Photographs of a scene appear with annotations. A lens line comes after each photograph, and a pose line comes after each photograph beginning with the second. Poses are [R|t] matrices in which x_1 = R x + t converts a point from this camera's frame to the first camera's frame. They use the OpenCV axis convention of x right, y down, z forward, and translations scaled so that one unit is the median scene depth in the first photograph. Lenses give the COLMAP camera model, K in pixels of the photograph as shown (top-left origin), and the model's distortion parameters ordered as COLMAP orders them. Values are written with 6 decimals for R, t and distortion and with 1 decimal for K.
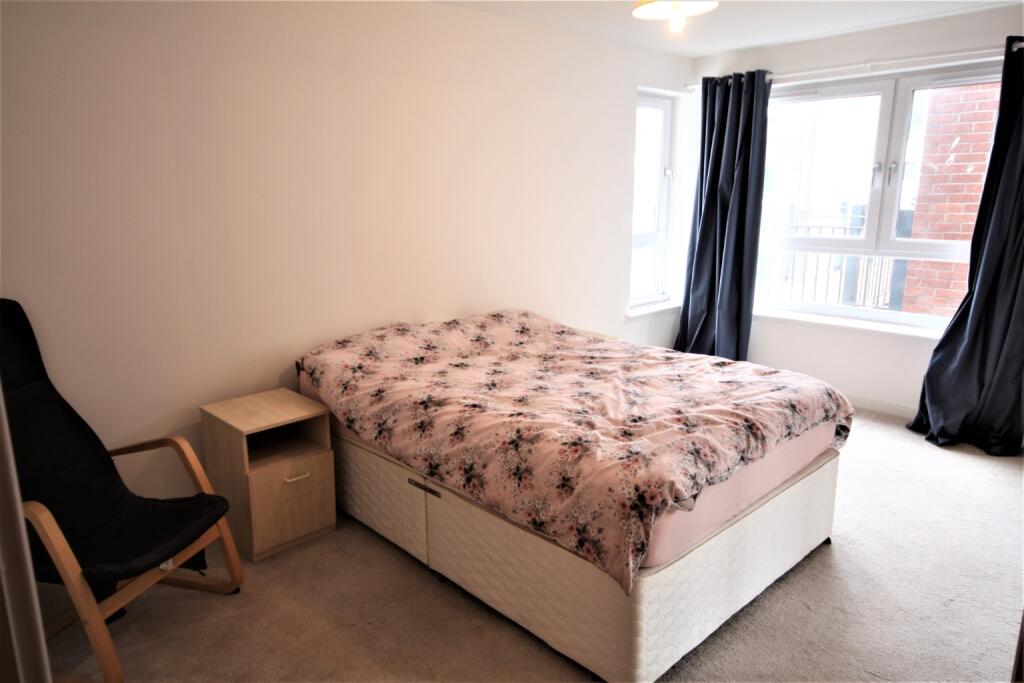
lens RADIAL K [[680.2, 0, 512.0], [0, 680.2, 341.5], [0, 0, 1]] dist [0.008272, 0.005310]
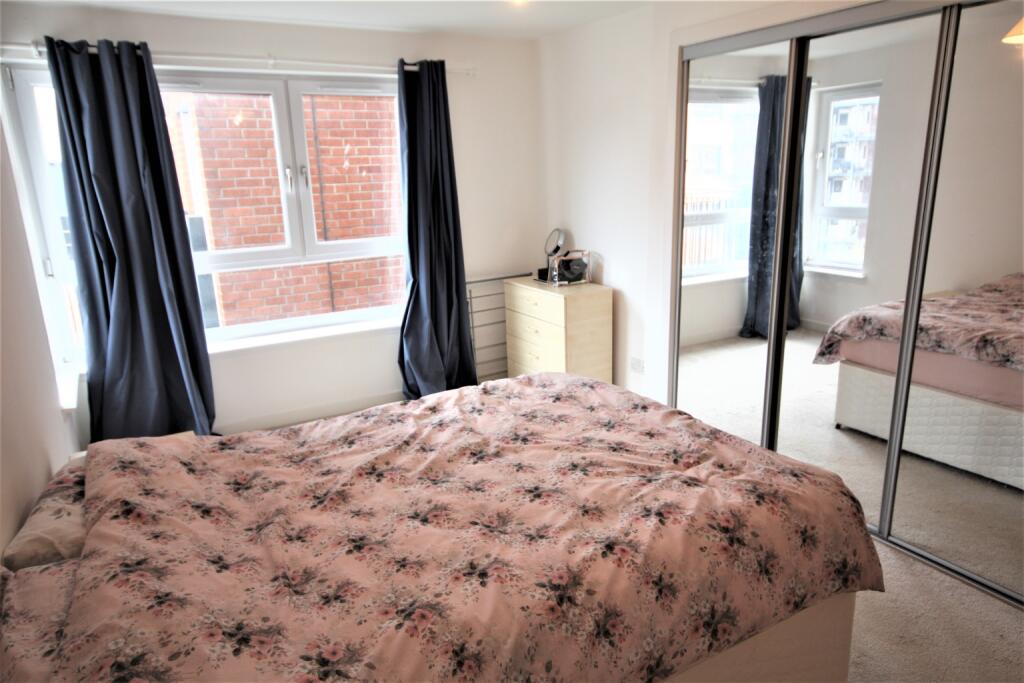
lens RADIAL K [[680.2, 0, 512.0], [0, 680.2, 341.5], [0, 0, 1]] dist [0.008272, 0.005310]
pose [[0.236460, -0.237415, 0.942189, -0.529698], [0.243842, 0.953156, 0.178982, -0.188278], [-0.940547, 0.187423, 0.283275, 0.735116]]
